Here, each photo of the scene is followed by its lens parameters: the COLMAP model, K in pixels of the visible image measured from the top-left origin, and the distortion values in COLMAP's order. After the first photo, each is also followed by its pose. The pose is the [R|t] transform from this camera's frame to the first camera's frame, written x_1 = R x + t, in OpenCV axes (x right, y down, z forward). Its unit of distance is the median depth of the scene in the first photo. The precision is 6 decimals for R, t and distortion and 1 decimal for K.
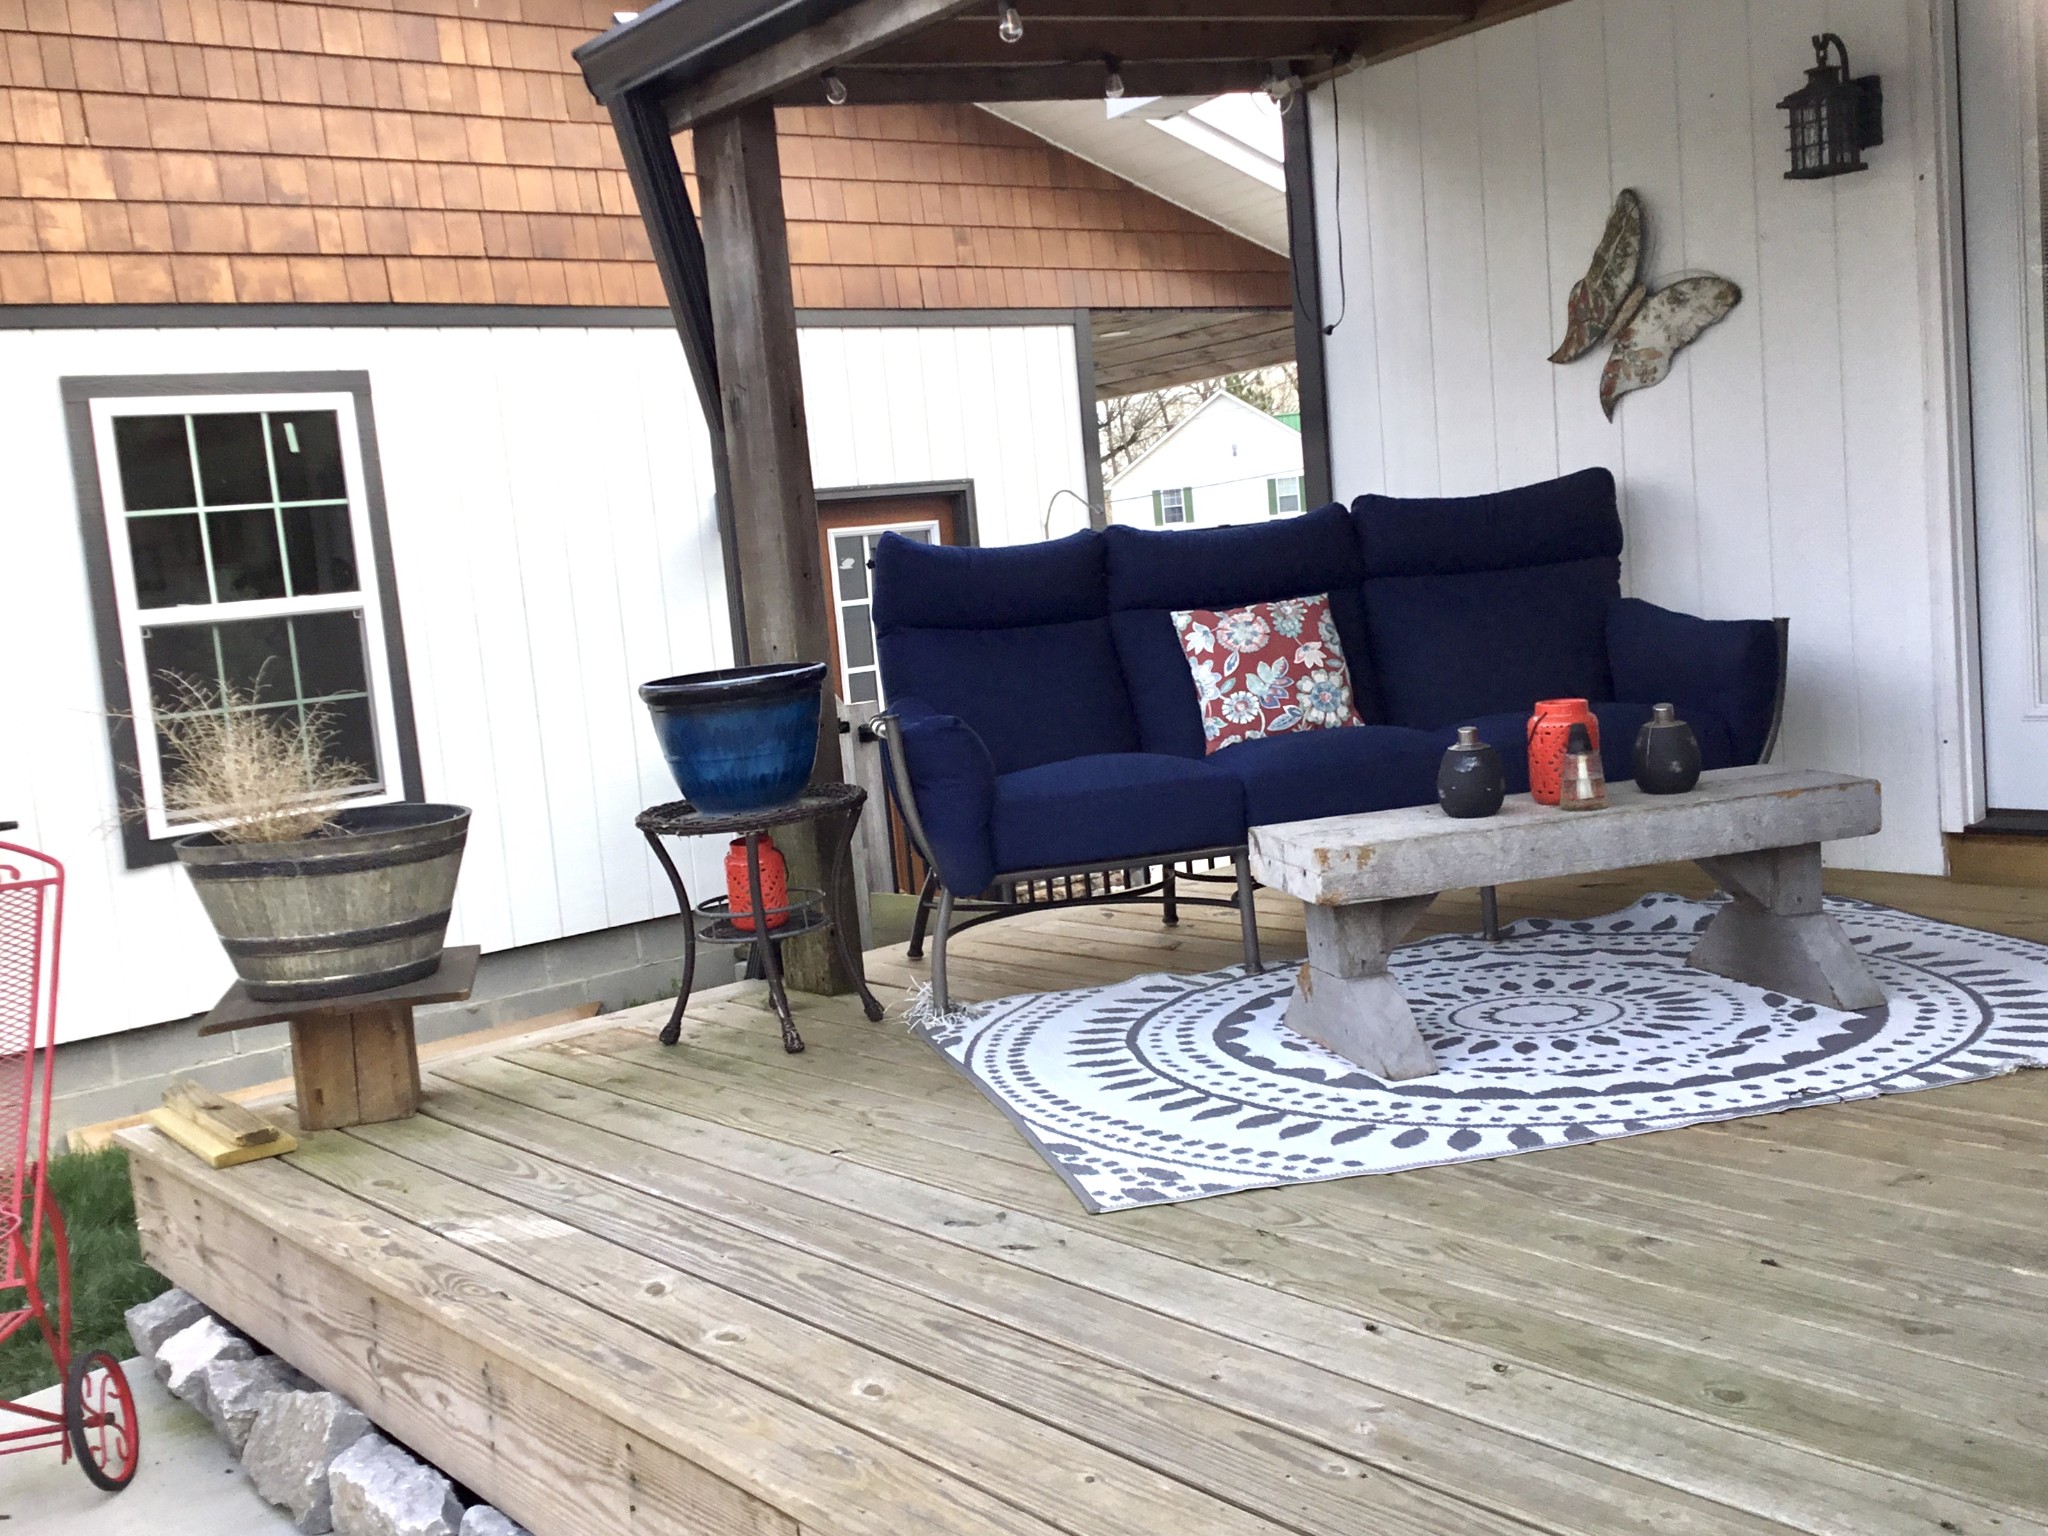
lens RADIAL K [[2046.8, 0, 1024.0], [0, 2046.8, 768.0], [0, 0, 1]] dist [0.147365, -0.257721]
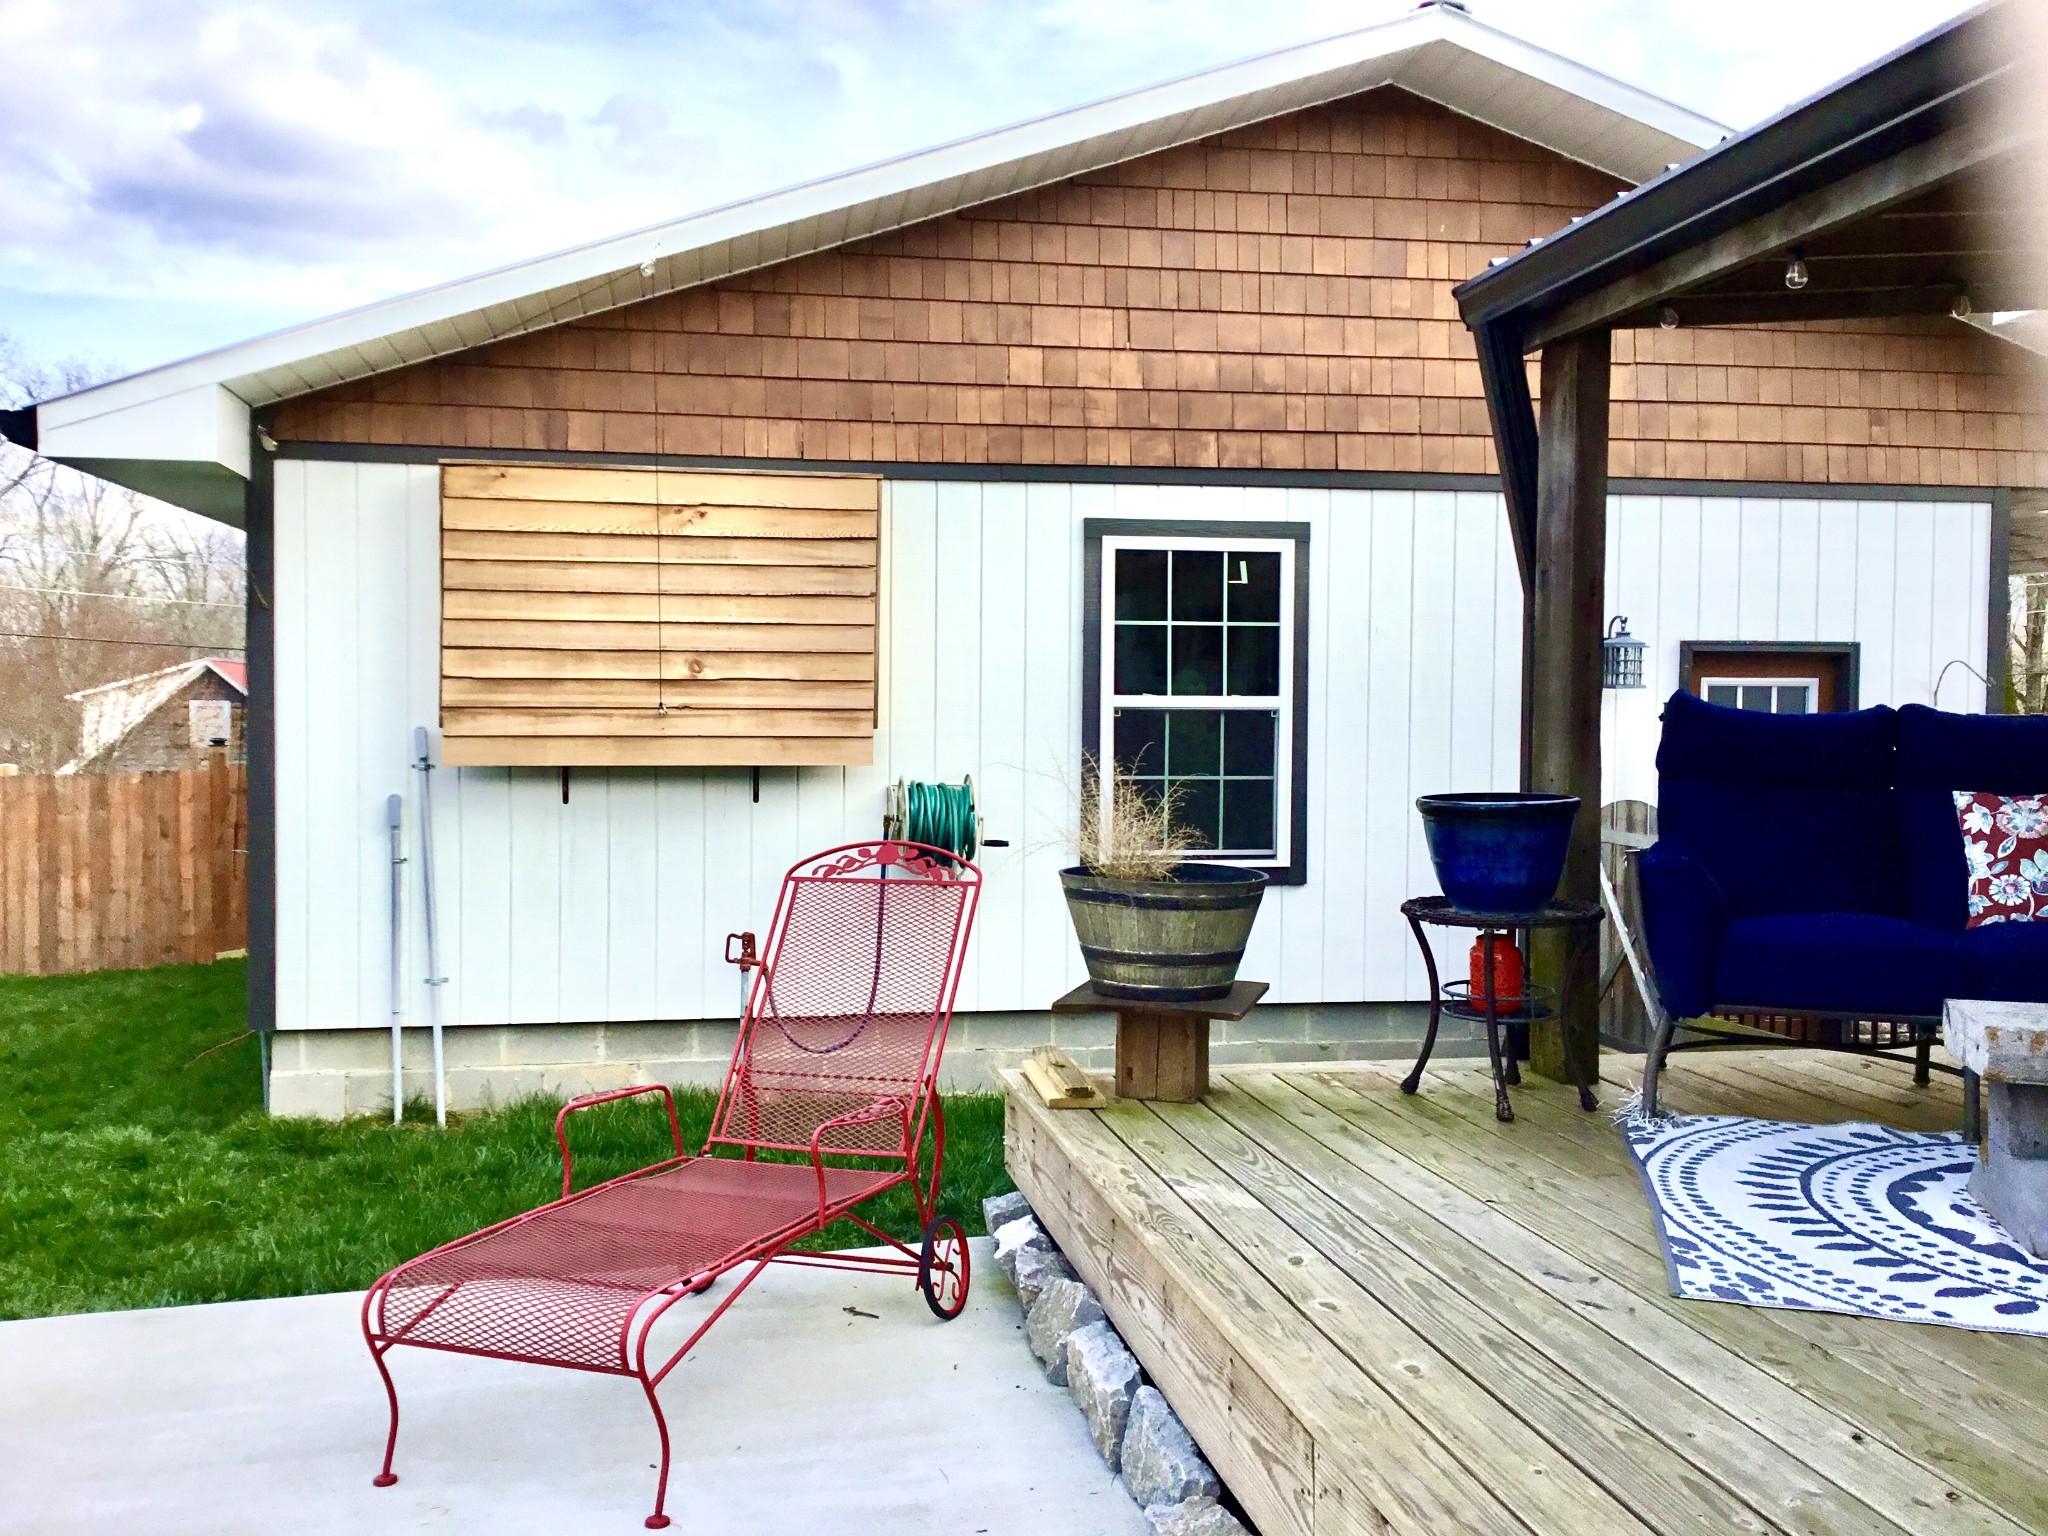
lens RADIAL K [[1809.3, 0, 1024.0], [0, 1809.3, 768.0], [0, 0, 1]] dist [0.104609, -0.154004]
pose [[0.880034, 0.116452, -0.460412, 0.120382], [-0.138898, 0.990192, -0.015041, -0.009746], [0.454145, 0.077187, 0.887578, -0.085885]]
